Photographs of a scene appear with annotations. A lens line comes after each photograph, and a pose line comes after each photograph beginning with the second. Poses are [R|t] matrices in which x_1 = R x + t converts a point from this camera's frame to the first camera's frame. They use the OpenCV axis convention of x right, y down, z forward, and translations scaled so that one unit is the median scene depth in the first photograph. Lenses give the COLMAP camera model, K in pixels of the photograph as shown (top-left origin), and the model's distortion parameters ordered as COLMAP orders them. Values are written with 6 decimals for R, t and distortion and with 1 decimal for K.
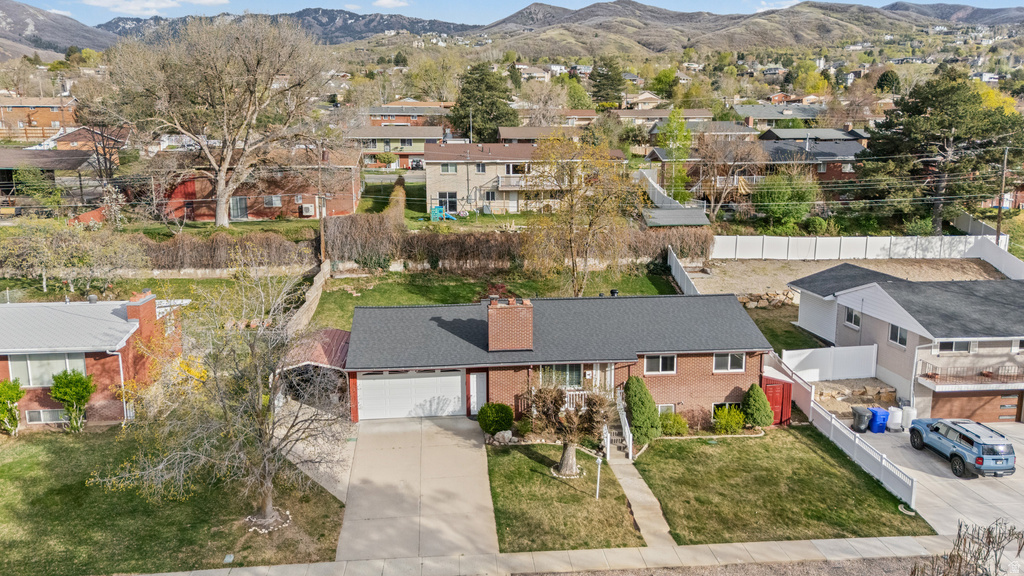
lens RADIAL K [[772.8, 0, 512.0], [0, 772.8, 288.0], [0, 0, 1]] dist [0.087940, -0.080237]
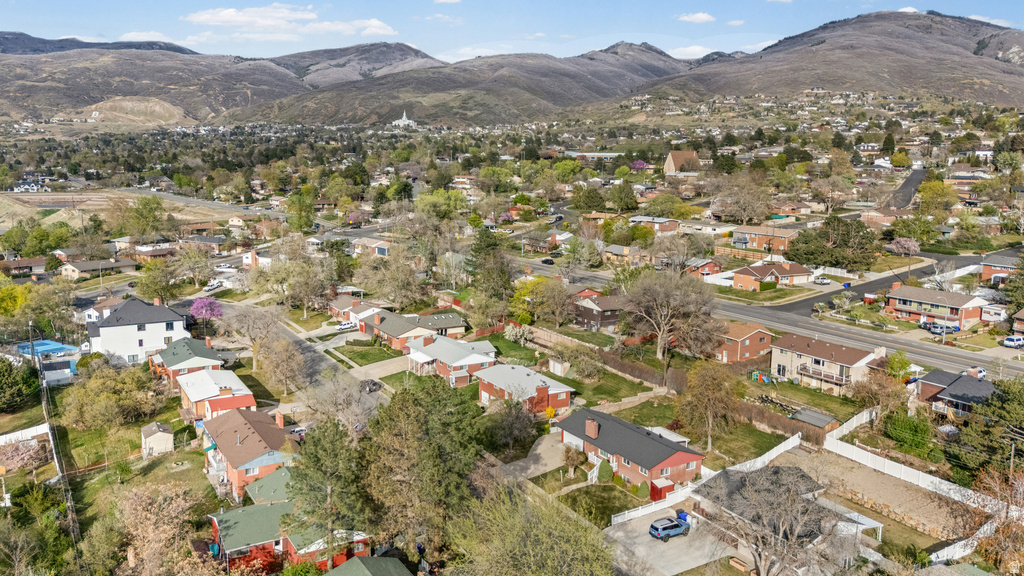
lens RADIAL K [[772.8, 0, 512.0], [0, 772.8, 288.0], [0, 0, 1]] dist [0.087940, -0.080237]
pose [[0.426103, 0.159062, -0.890582, 1.177662], [-0.183412, 0.979167, 0.087130, -0.331328], [0.885887, 0.126218, 0.446400, -0.332259]]
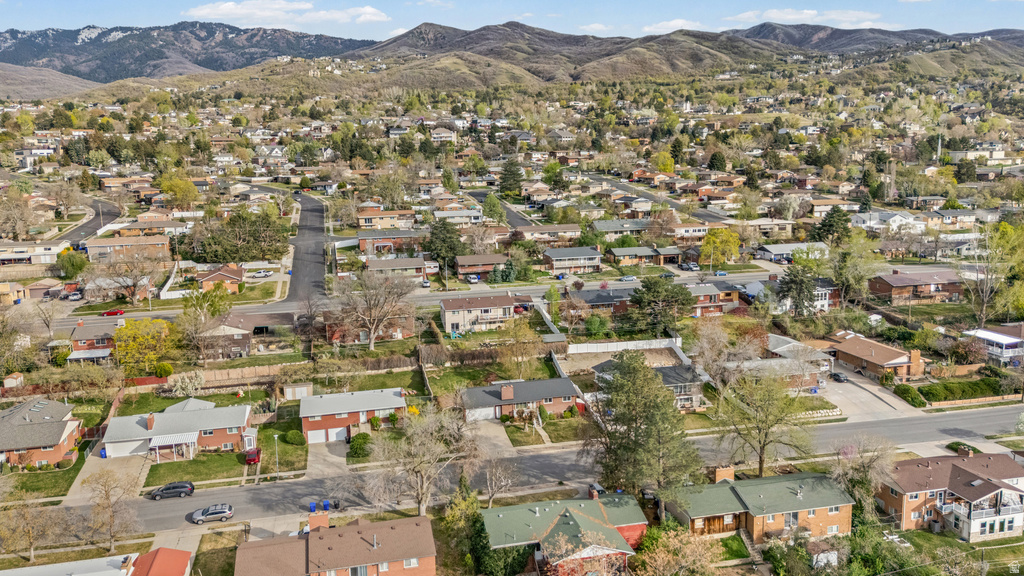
lens RADIAL K [[772.8, 0, 512.0], [0, 772.8, 288.0], [0, 0, 1]] dist [0.087940, -0.080237]
pose [[0.991138, -0.040335, 0.126562, -0.196920], [0.042921, 0.998920, -0.017770, -0.176667], [-0.125708, 0.023045, 0.991800, -1.230077]]
